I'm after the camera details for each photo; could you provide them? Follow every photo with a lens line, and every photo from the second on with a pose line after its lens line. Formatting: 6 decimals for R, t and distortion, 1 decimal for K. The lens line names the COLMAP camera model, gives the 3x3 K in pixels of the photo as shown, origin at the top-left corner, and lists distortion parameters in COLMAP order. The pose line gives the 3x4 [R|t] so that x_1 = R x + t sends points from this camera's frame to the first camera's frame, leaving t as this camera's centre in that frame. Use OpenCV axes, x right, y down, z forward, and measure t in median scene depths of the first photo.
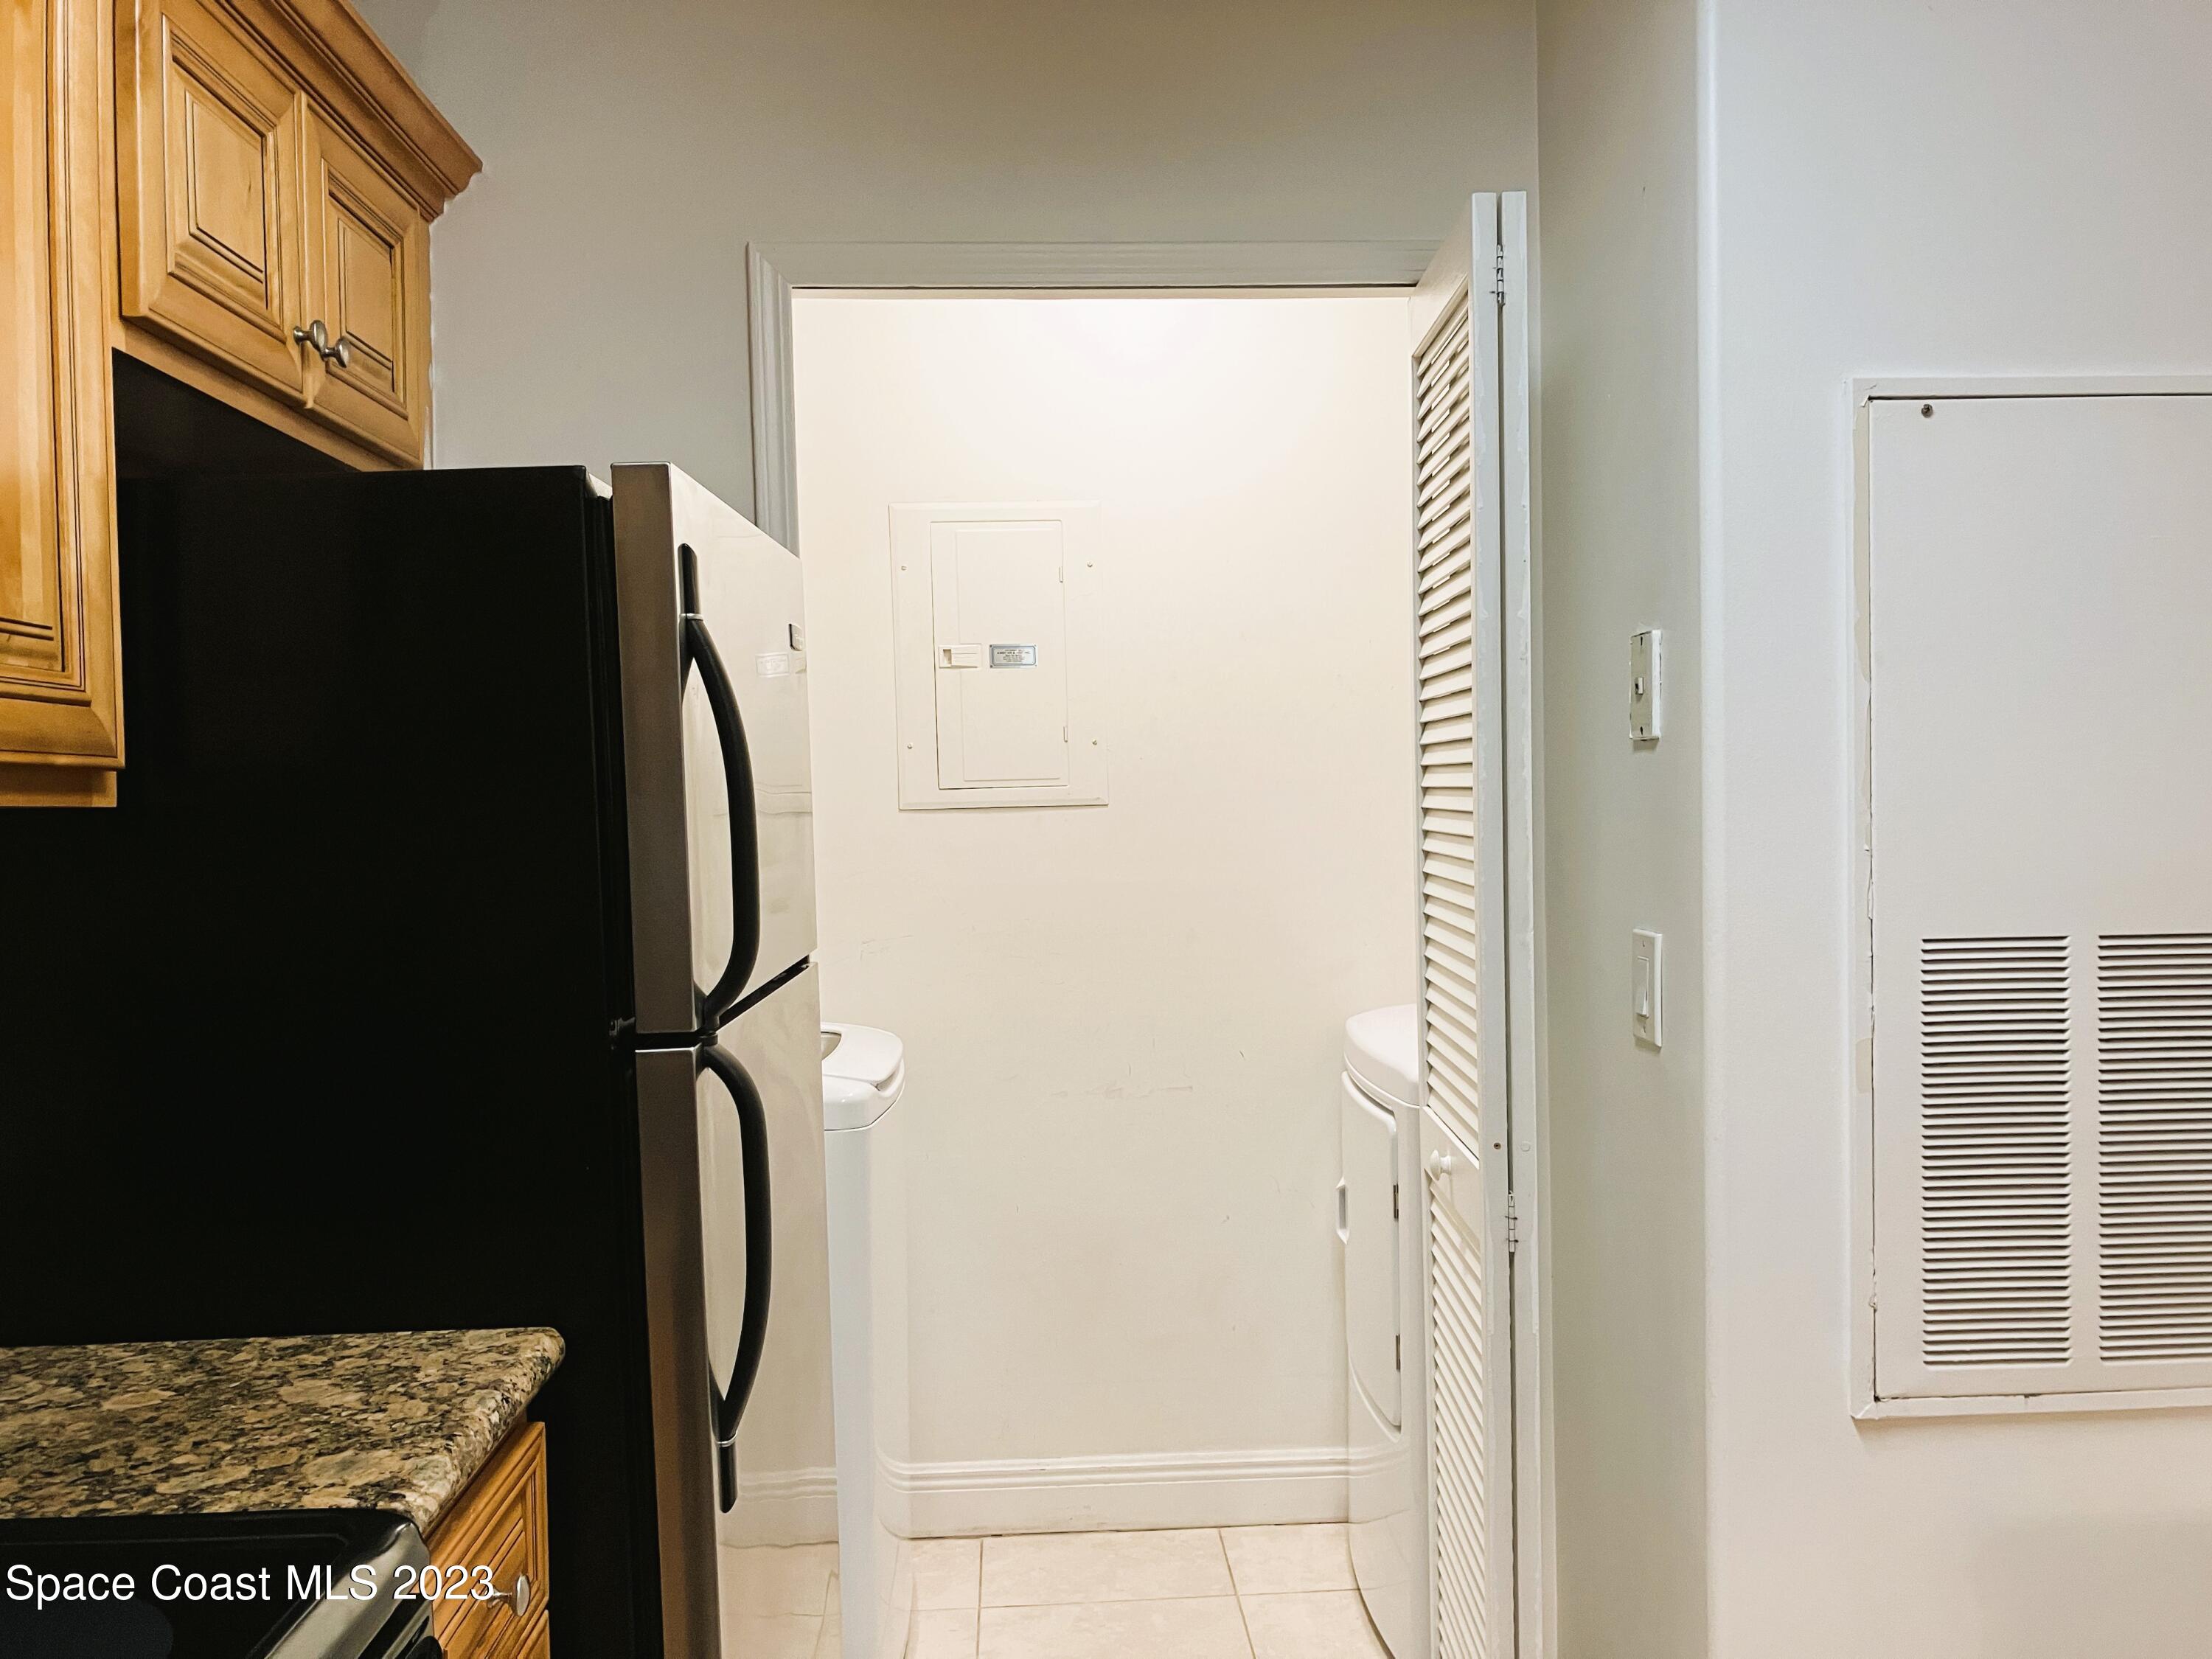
lens RADIAL K [[1792.7, 0, 1106.0], [0, 1792.7, 829.5], [0, 0, 1]] dist [0.006126, -0.001350]
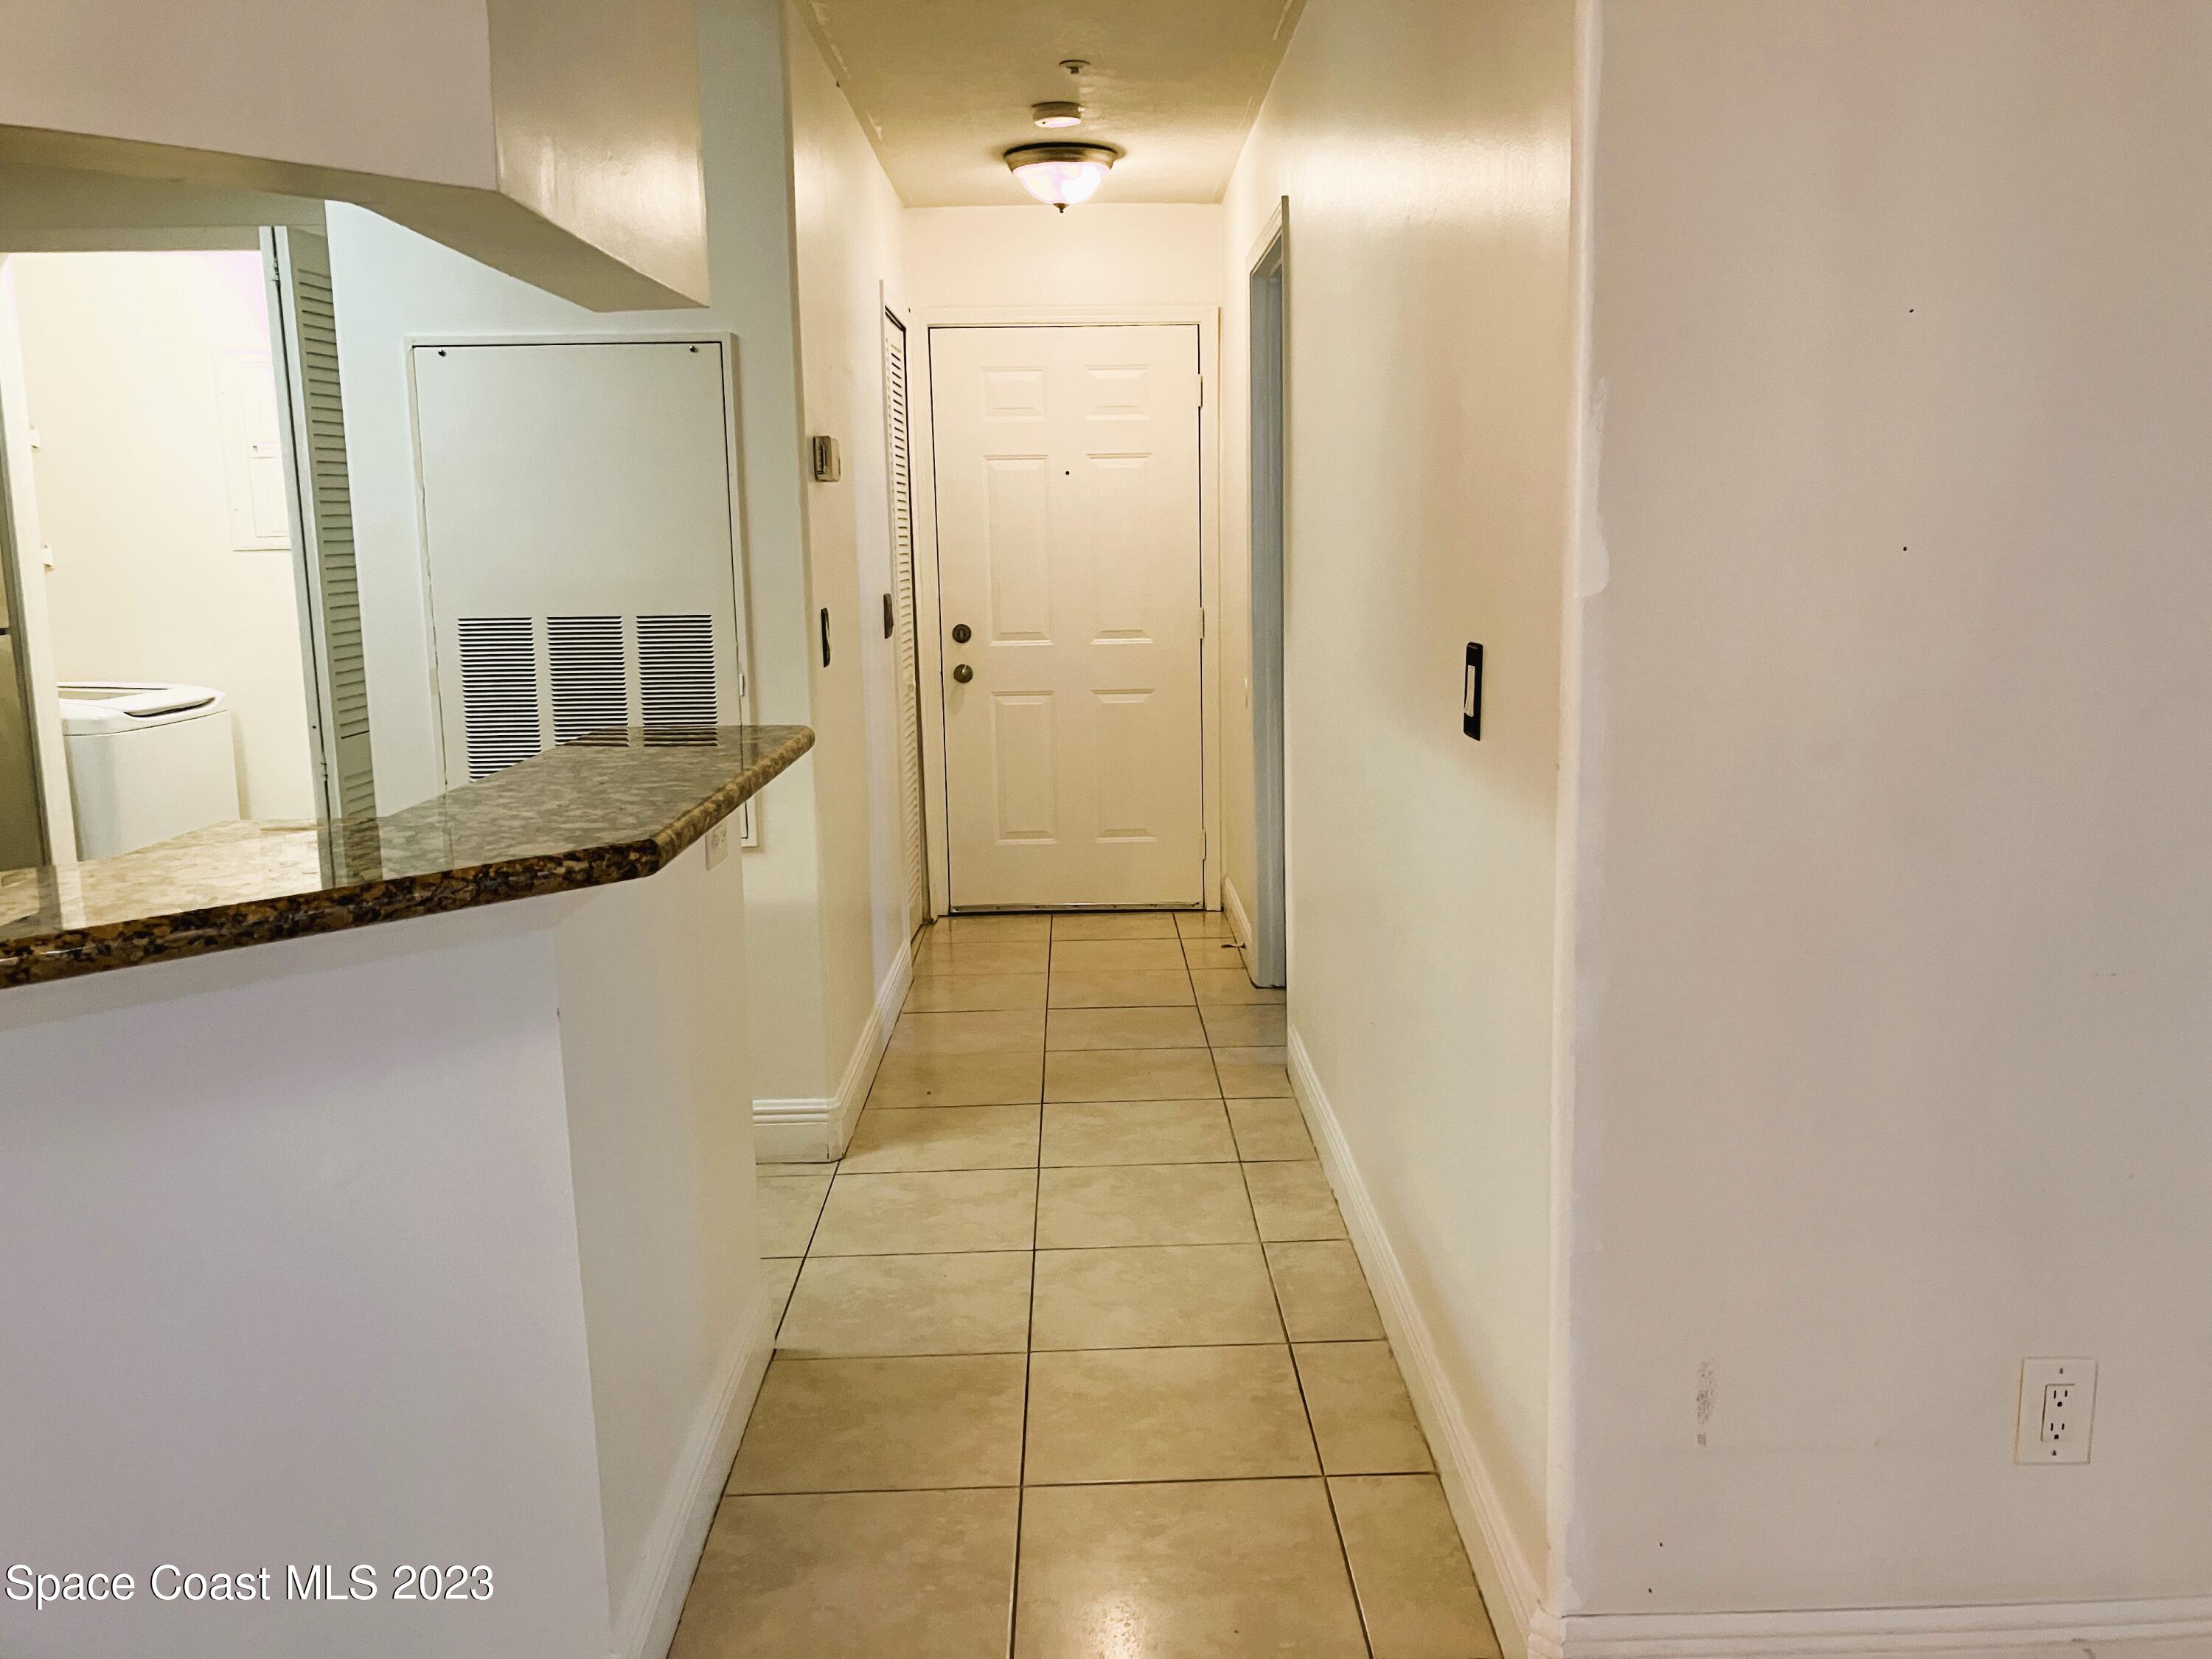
lens RADIAL K [[1803.7, 0, 1092.3], [0, 1803.7, 823.5], [0, 0, 1]] dist [0.007293, -0.010469]
pose [[0.999712, 0.002743, -0.023857, 1.218463], [0.000753, 0.989386, 0.145306, -0.006448], [0.024003, -0.145282, 0.989099, -1.037978]]
